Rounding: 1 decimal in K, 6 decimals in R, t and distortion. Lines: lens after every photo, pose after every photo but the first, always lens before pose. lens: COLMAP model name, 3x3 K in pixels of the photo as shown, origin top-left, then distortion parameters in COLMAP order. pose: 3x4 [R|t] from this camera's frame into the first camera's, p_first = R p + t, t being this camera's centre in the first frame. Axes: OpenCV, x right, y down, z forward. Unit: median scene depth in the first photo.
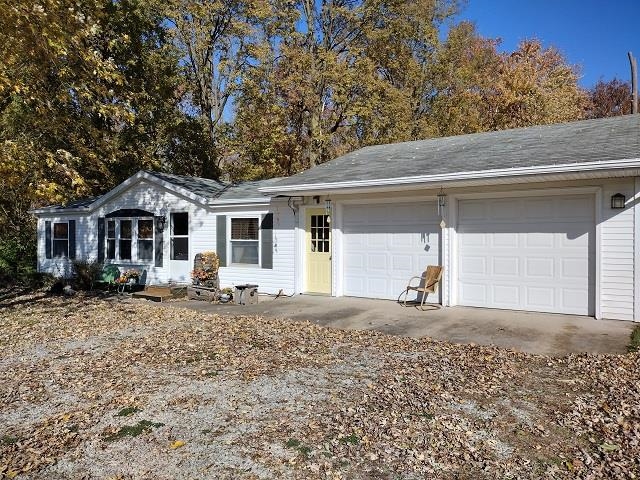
lens RADIAL K [[476.5, 0, 320.0], [0, 476.5, 240.0], [0, 0, 1]] dist [0.007841, 0.000667]
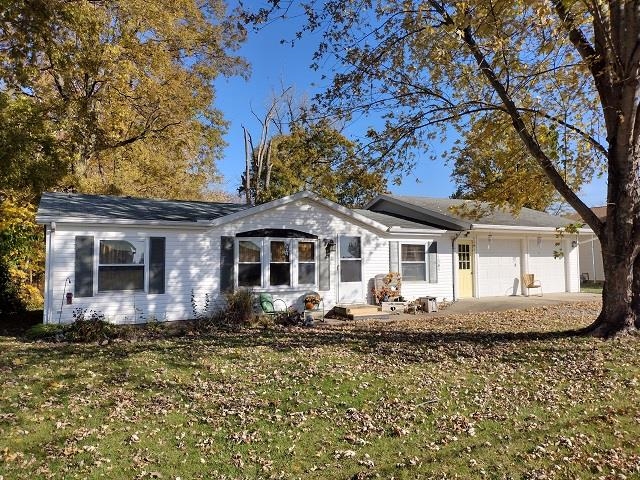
lens RADIAL K [[476.5, 0, 320.0], [0, 476.5, 240.0], [0, 0, 1]] dist [0.007841, 0.000667]
pose [[0.484528, 0.025564, 0.874402, -1.320791], [0.004227, 0.999493, -0.031563, -0.018108], [-0.874765, 0.018989, 0.484175, 0.582471]]
